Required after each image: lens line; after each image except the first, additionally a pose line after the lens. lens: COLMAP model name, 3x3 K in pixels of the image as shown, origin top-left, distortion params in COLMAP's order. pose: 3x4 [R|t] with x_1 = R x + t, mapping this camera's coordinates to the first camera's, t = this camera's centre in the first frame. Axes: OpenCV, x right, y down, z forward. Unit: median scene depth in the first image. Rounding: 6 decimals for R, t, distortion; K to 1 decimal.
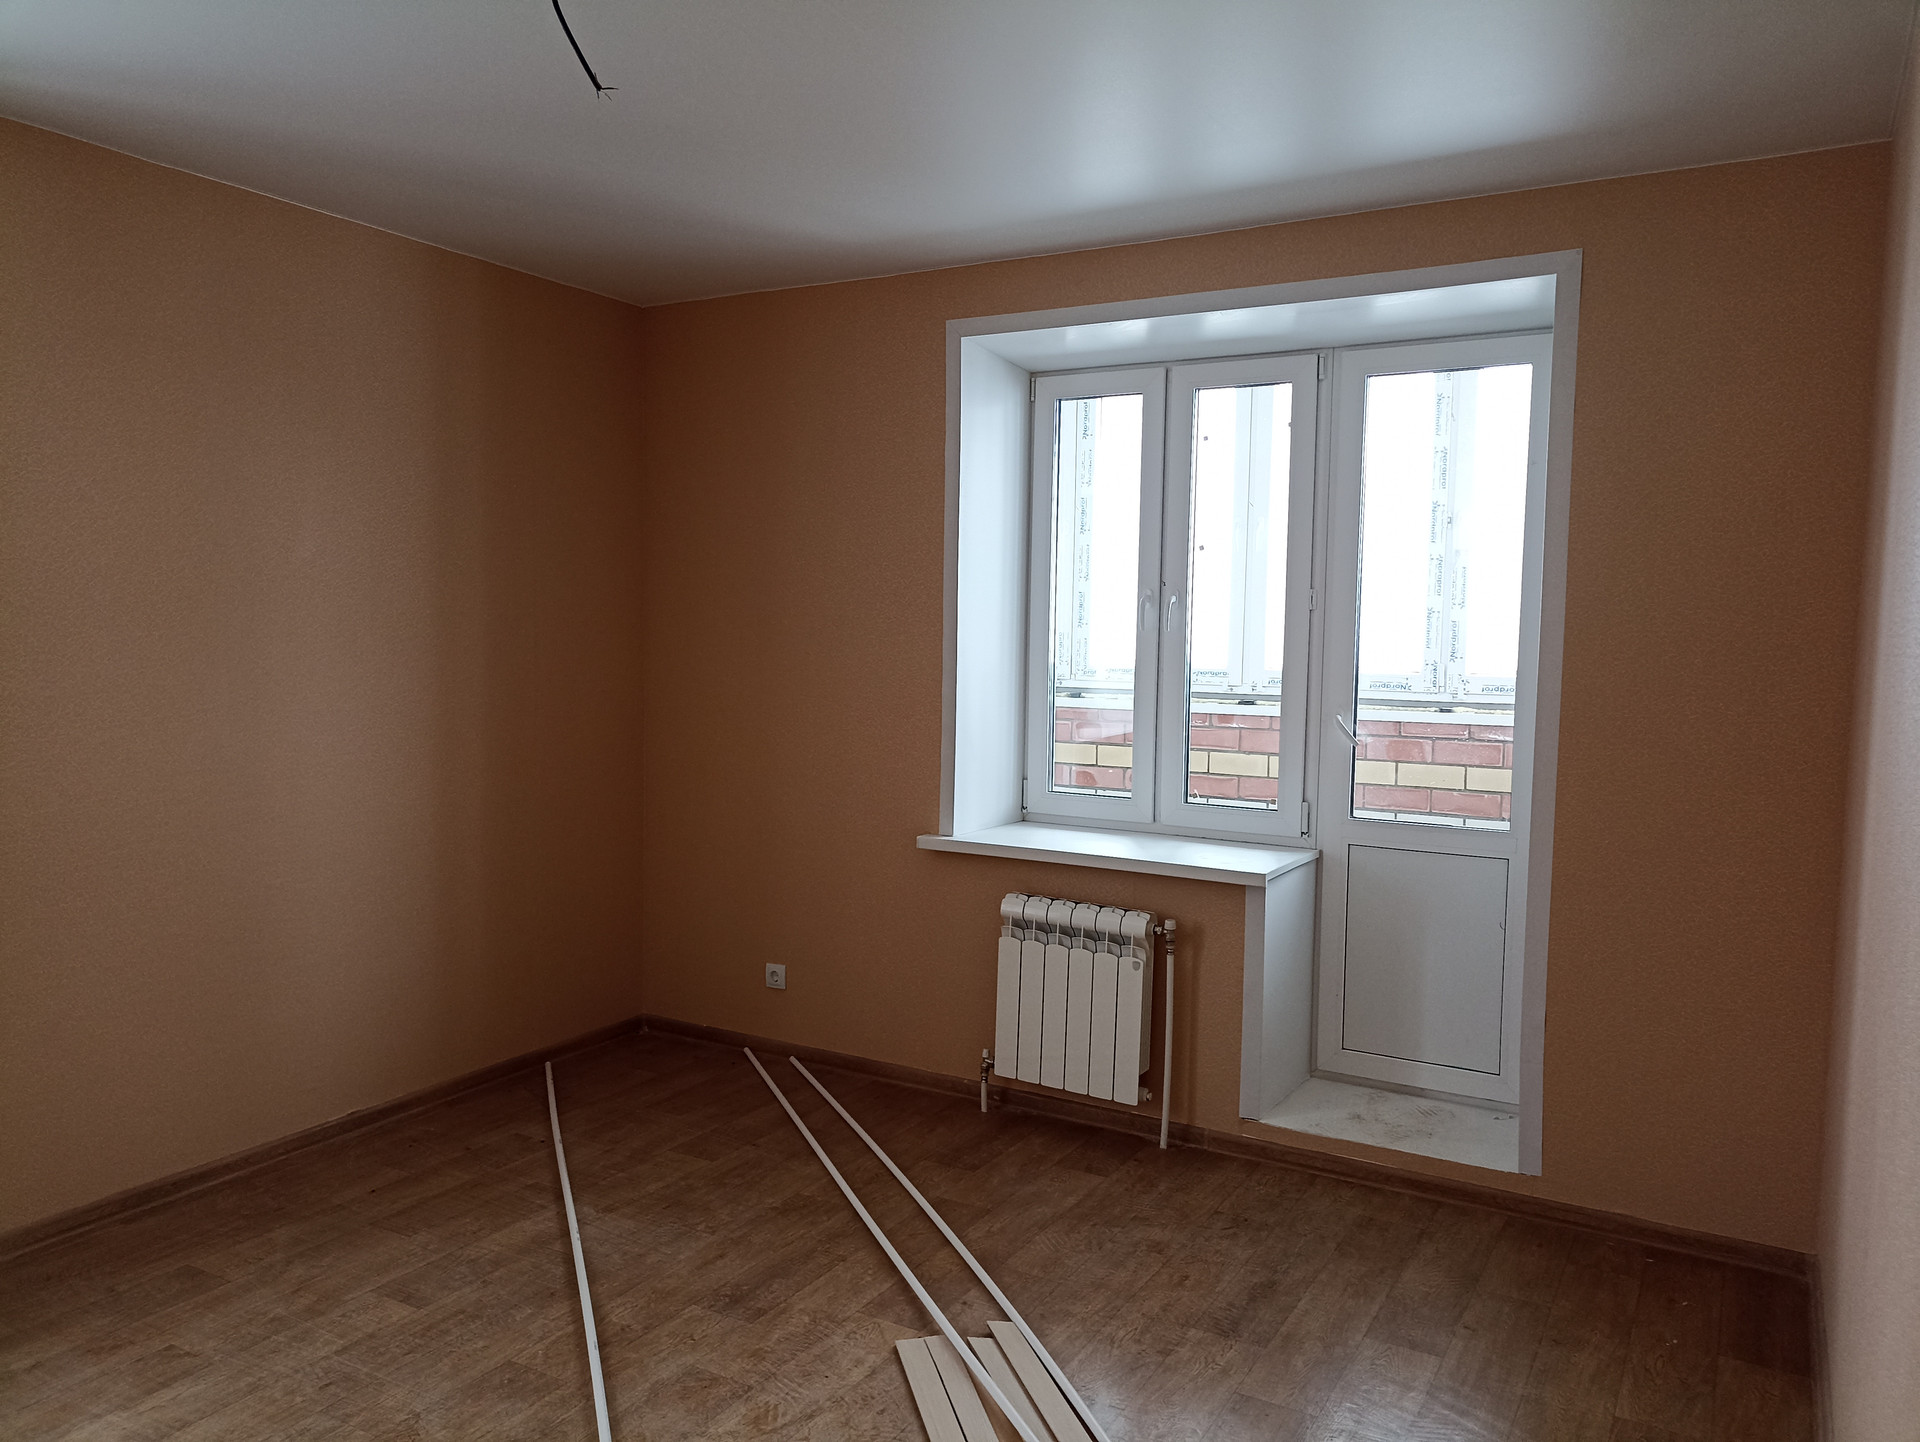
lens RADIAL K [[1413.5, 0, 965.4], [0, 1413.5, 723.9], [0, 0, 1]] dist [0.033177, -0.019649]
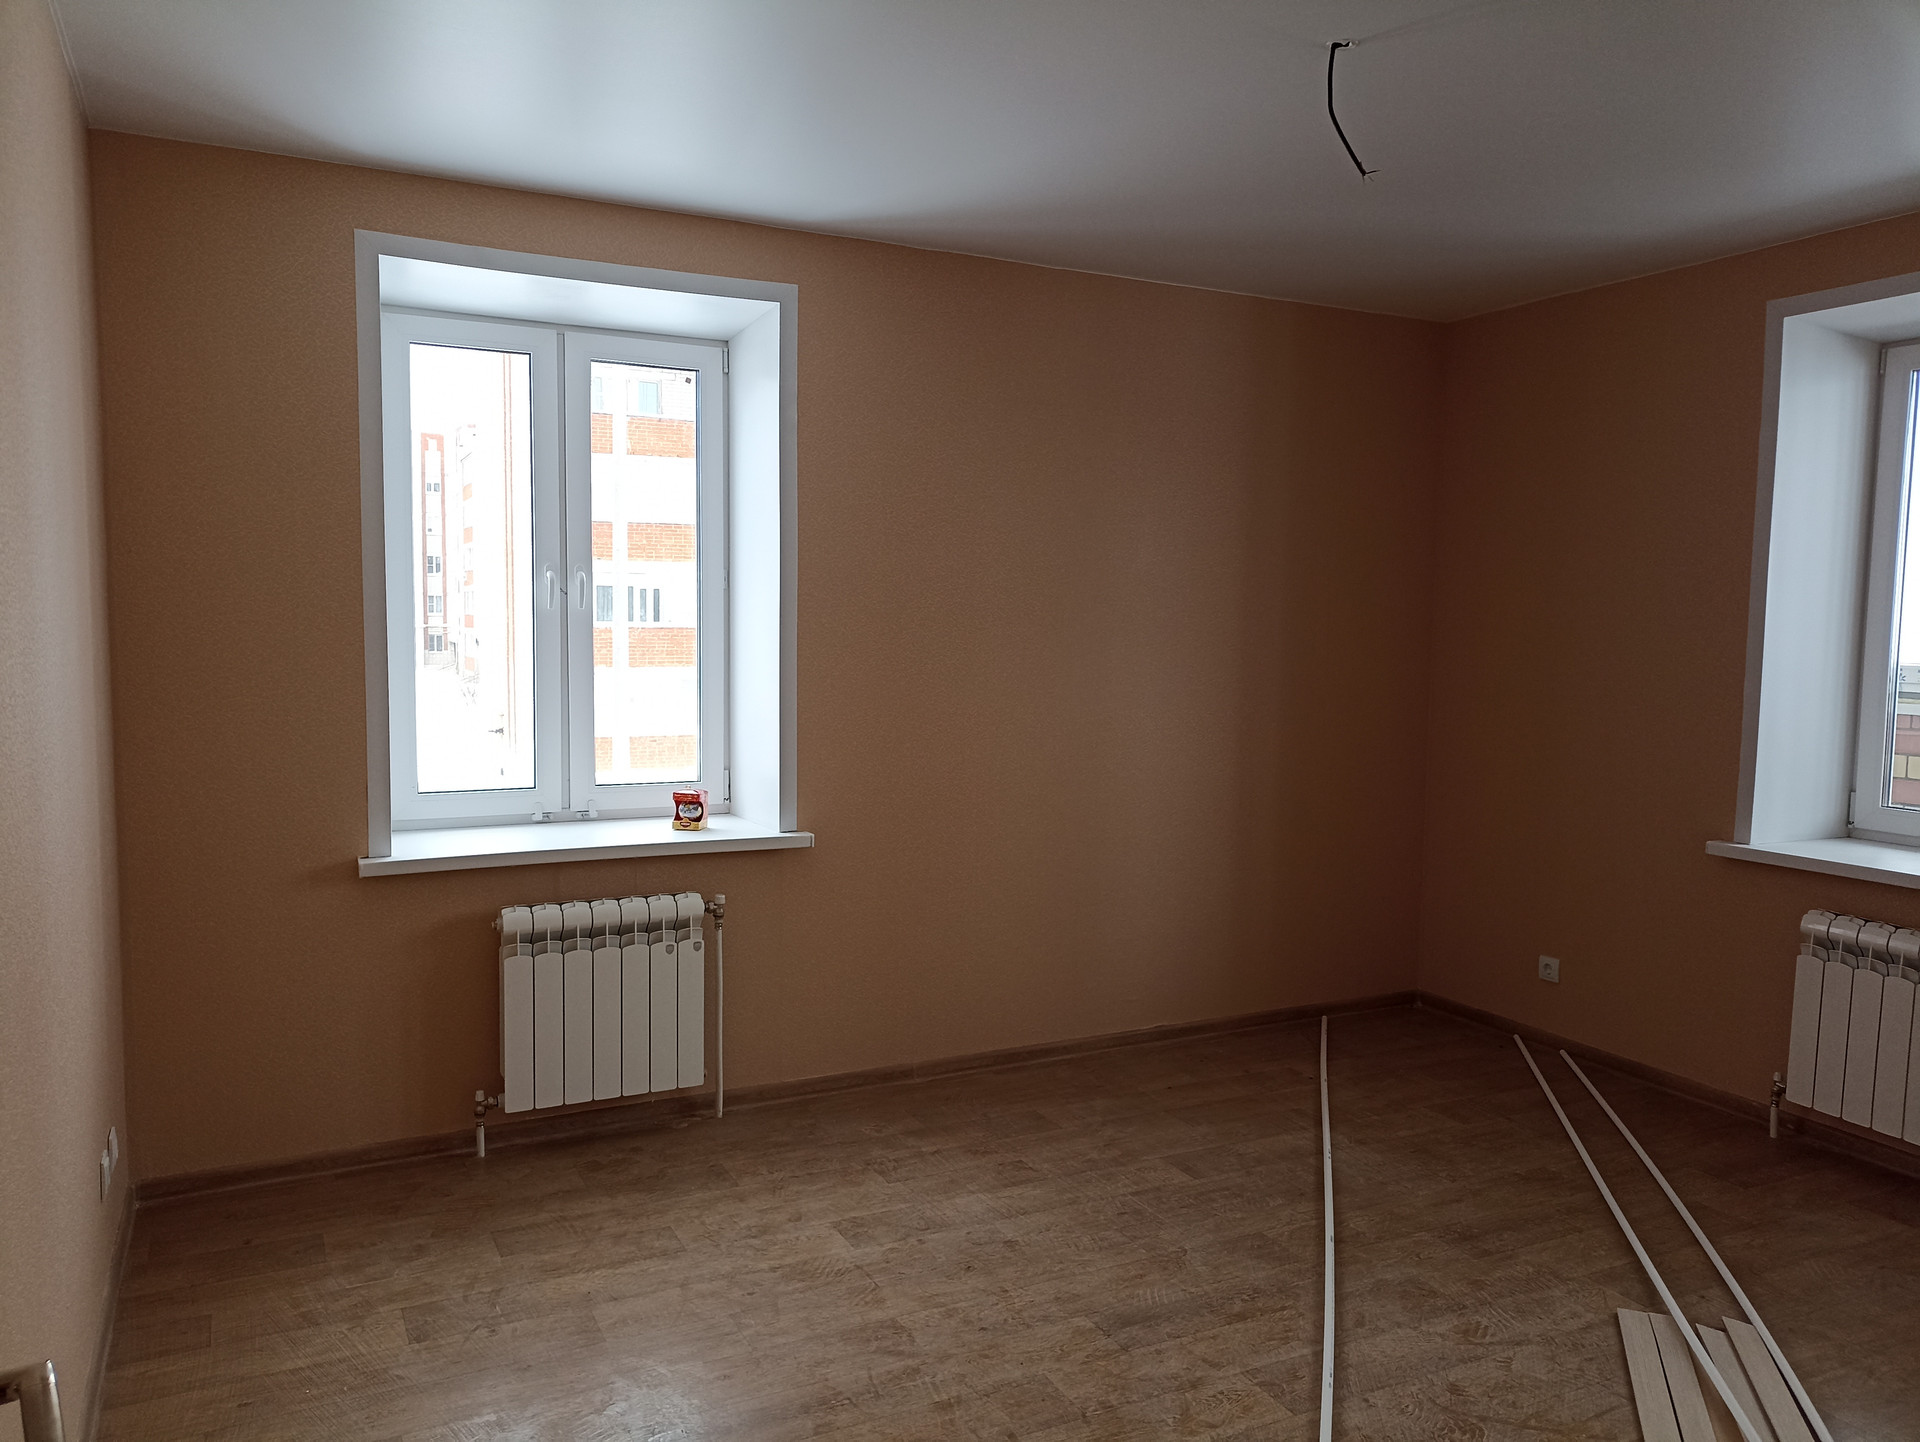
lens RADIAL K [[1413.5, 0, 959.1], [0, 1413.5, 707.4], [0, 0, 1]] dist [0.033177, -0.019649]
pose [[0.837906, 0.031193, -0.544922, 0.085916], [-0.038302, 0.999265, -0.001695, 0.012488], [0.544469, 0.022292, 0.838485, -0.124230]]
